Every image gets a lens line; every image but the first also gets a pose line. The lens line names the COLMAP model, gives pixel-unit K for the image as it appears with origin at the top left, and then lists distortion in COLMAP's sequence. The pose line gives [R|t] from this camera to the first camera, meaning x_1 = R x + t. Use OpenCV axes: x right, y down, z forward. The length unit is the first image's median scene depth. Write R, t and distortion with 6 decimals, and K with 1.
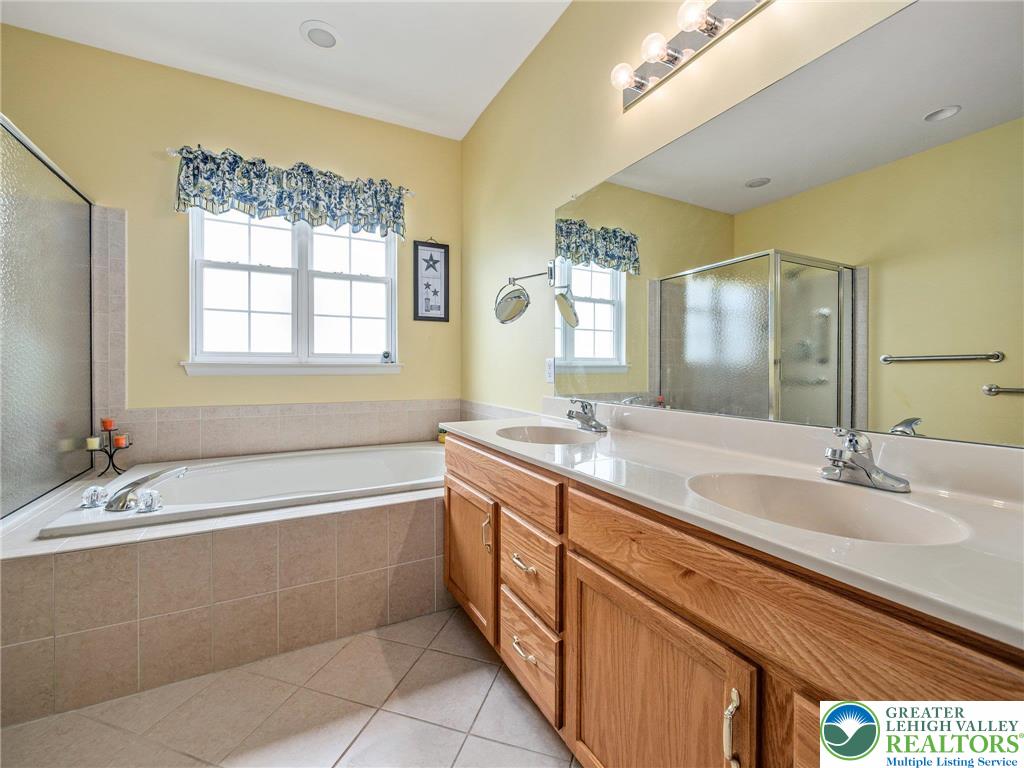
lens RADIAL K [[434.9, 0, 508.5], [0, 434.9, 367.3], [0, 0, 1]] dist [-0.005504, 0.000323]
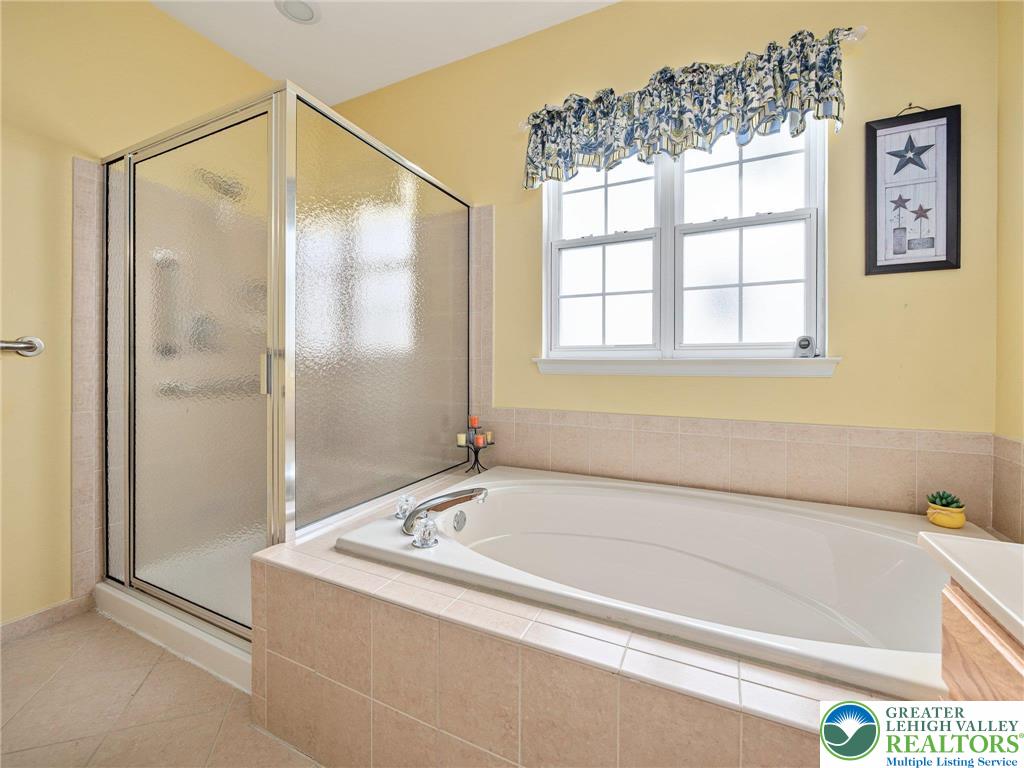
lens RADIAL K [[434.9, 0, 508.5], [0, 434.9, 367.3], [0, 0, 1]] dist [-0.005504, 0.000323]
pose [[0.591344, 0.004932, -0.806405, -0.055970], [-0.001583, 0.999986, 0.004955, 0.001399], [0.806418, -0.001653, 0.591343, 0.383173]]
